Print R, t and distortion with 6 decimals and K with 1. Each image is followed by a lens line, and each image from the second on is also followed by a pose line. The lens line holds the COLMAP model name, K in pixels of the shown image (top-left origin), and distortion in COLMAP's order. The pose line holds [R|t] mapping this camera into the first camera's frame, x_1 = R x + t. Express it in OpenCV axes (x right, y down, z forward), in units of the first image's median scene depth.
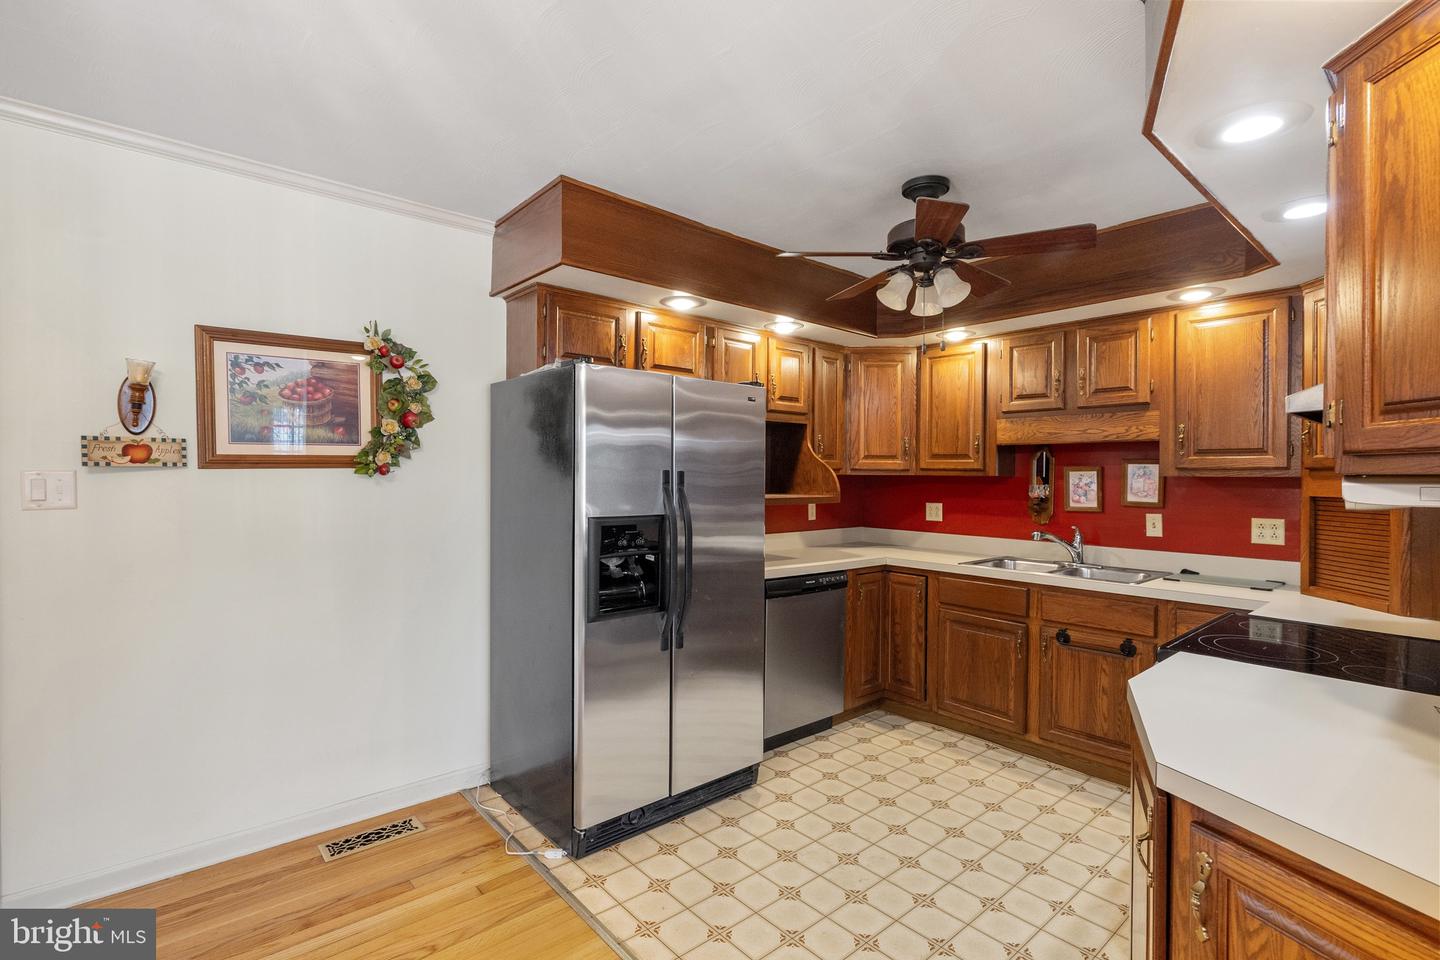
lens RADIAL K [[665.1, 0, 711.0], [0, 665.1, 485.5], [0, 0, 1]] dist [-0.007500, 0.001241]
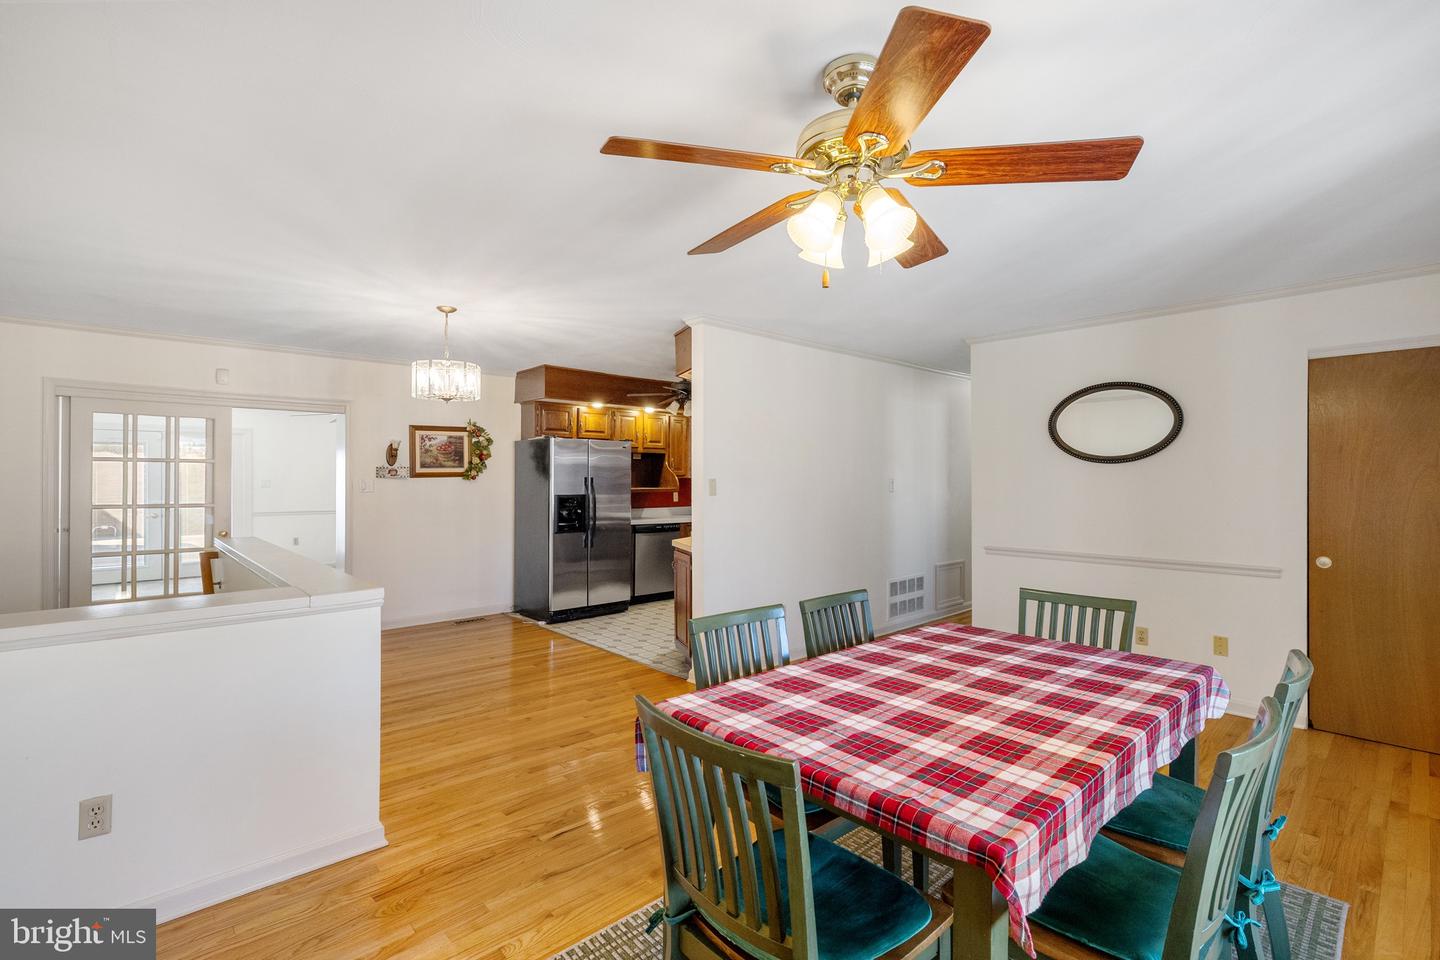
lens RADIAL K [[651.1, 0, 711.4], [0, 651.1, 468.2], [0, 0, 1]] dist [-0.000928, 0.000033]
pose [[0.999599, -0.003352, 0.028131, 0.296804], [0.004067, 0.999669, -0.025414, 0.006170], [-0.028036, 0.025518, 0.999281, -1.305613]]
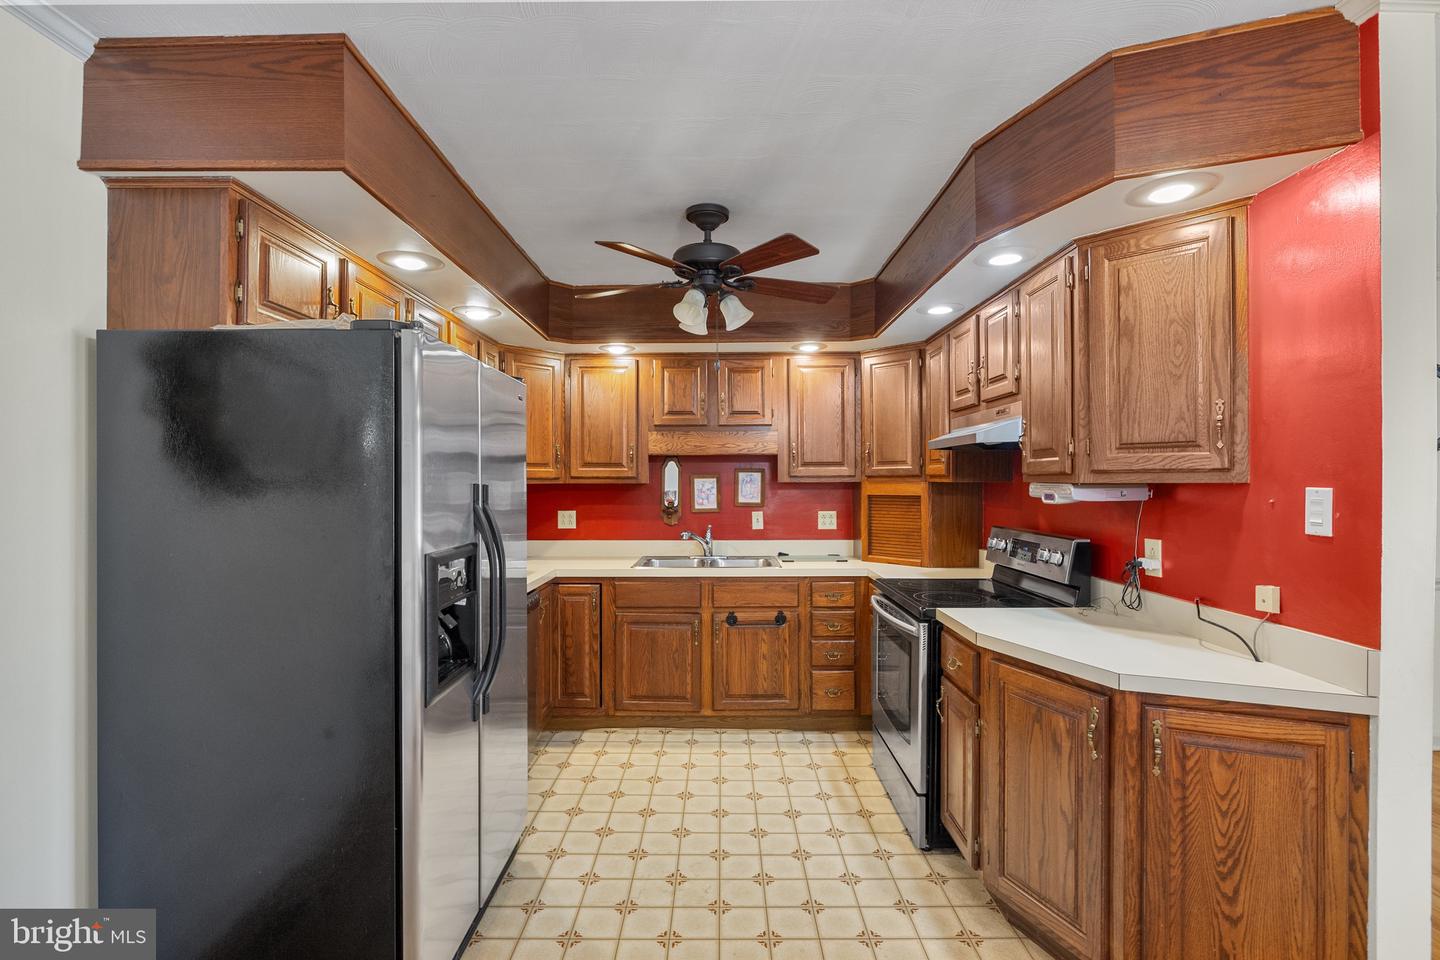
lens RADIAL K [[665.1, 0, 712.0], [0, 665.1, 481.9], [0, 0, 1]] dist [-0.007500, 0.001241]
pose [[0.655454, -0.012526, 0.755131, -0.395457], [0.020664, 0.999786, -0.001352, -0.015836], [-0.754952, 0.016490, 0.655573, 0.250472]]
